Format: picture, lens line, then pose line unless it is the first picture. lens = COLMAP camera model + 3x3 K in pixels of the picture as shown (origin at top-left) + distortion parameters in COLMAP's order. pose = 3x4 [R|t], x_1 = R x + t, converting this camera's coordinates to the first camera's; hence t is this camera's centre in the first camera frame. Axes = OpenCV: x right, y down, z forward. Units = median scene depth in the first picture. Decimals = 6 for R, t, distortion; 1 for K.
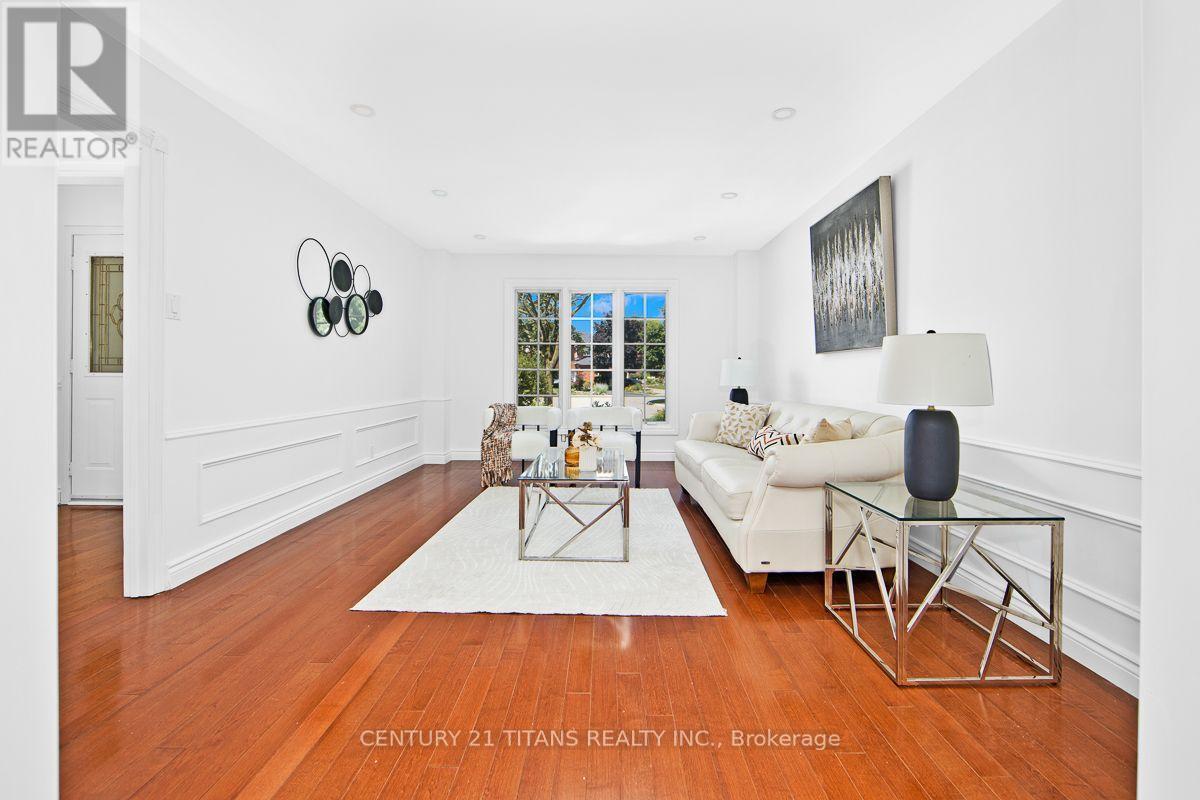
lens RADIAL K [[483.4, 0, 604.9], [0, 483.4, 380.0], [0, 0, 1]] dist [-0.000406, -0.000050]
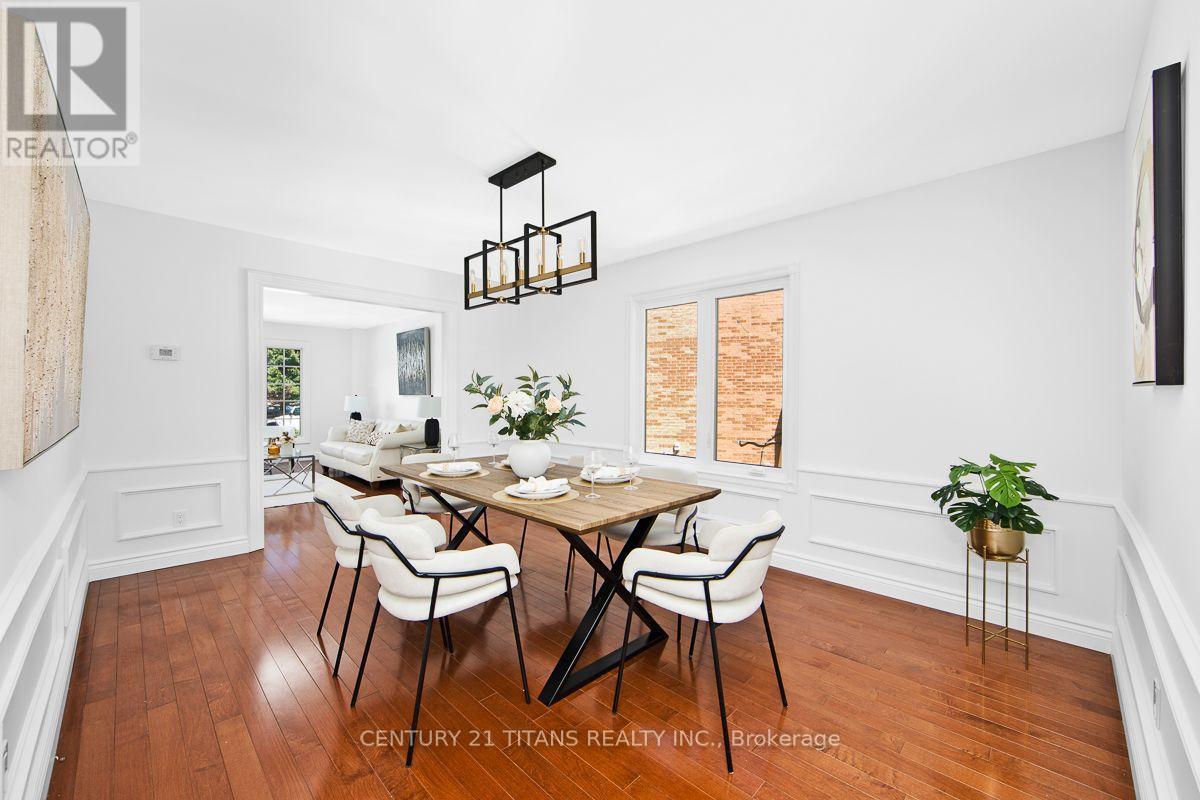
lens RADIAL K [[475.6, 0, 598.5], [0, 475.6, 395.6], [0, 0, 1]] dist [-0.001266, -0.000097]
pose [[0.698274, 0.006756, 0.715798, -0.664484], [-0.003031, 0.999974, -0.006482, -0.062936], [-0.715824, 0.002356, 0.698277, -1.616365]]
